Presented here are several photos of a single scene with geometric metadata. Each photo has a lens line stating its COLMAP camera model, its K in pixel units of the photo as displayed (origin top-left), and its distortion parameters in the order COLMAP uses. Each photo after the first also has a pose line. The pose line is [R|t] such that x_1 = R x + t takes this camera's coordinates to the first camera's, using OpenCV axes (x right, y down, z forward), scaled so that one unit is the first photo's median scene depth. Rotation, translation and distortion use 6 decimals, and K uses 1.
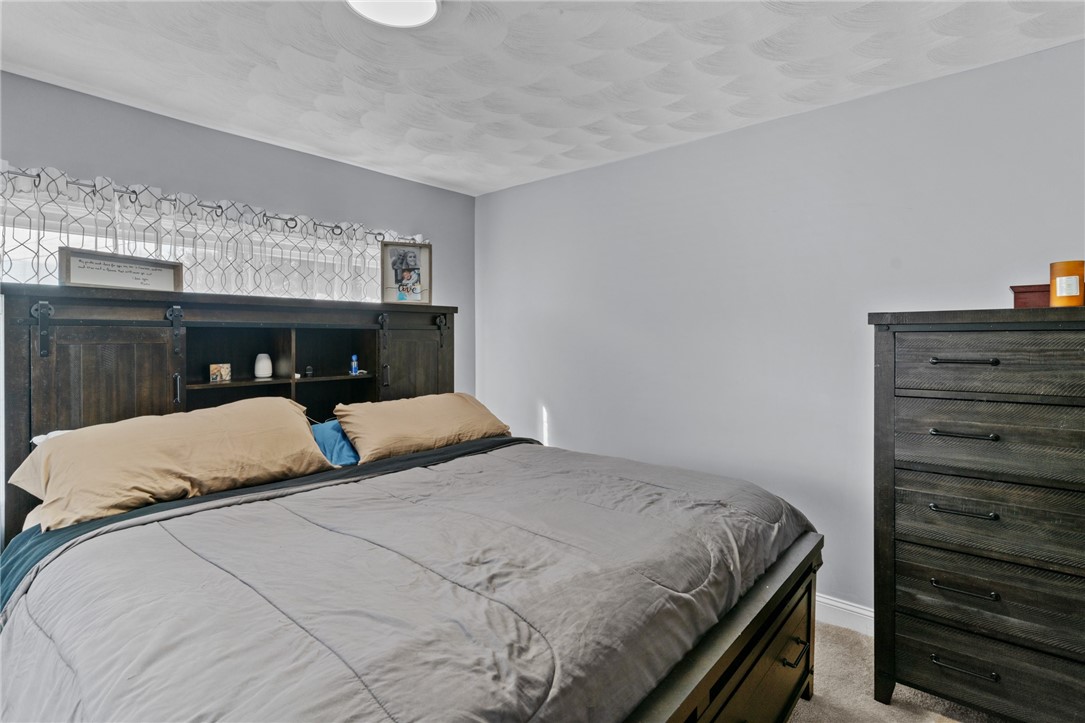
lens RADIAL K [[513.5, 0, 557.4], [0, 513.5, 338.6], [0, 0, 1]] dist [0.004017, 0.000477]
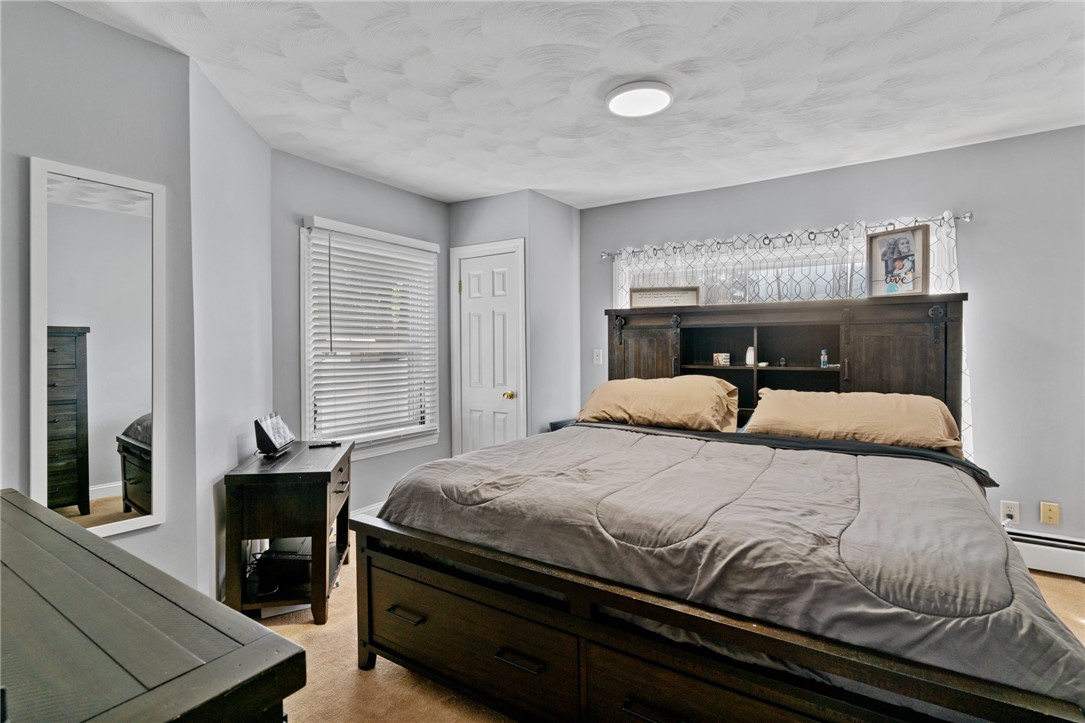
lens RADIAL K [[513.5, 0, 557.4], [0, 513.5, 338.6], [0, 0, 1]] dist [0.004017, 0.000477]
pose [[0.157034, -0.009887, -0.987544, 0.639088], [0.003690, 0.999949, -0.009425, 0.019396], [0.987586, -0.002164, 0.157062, 0.309215]]
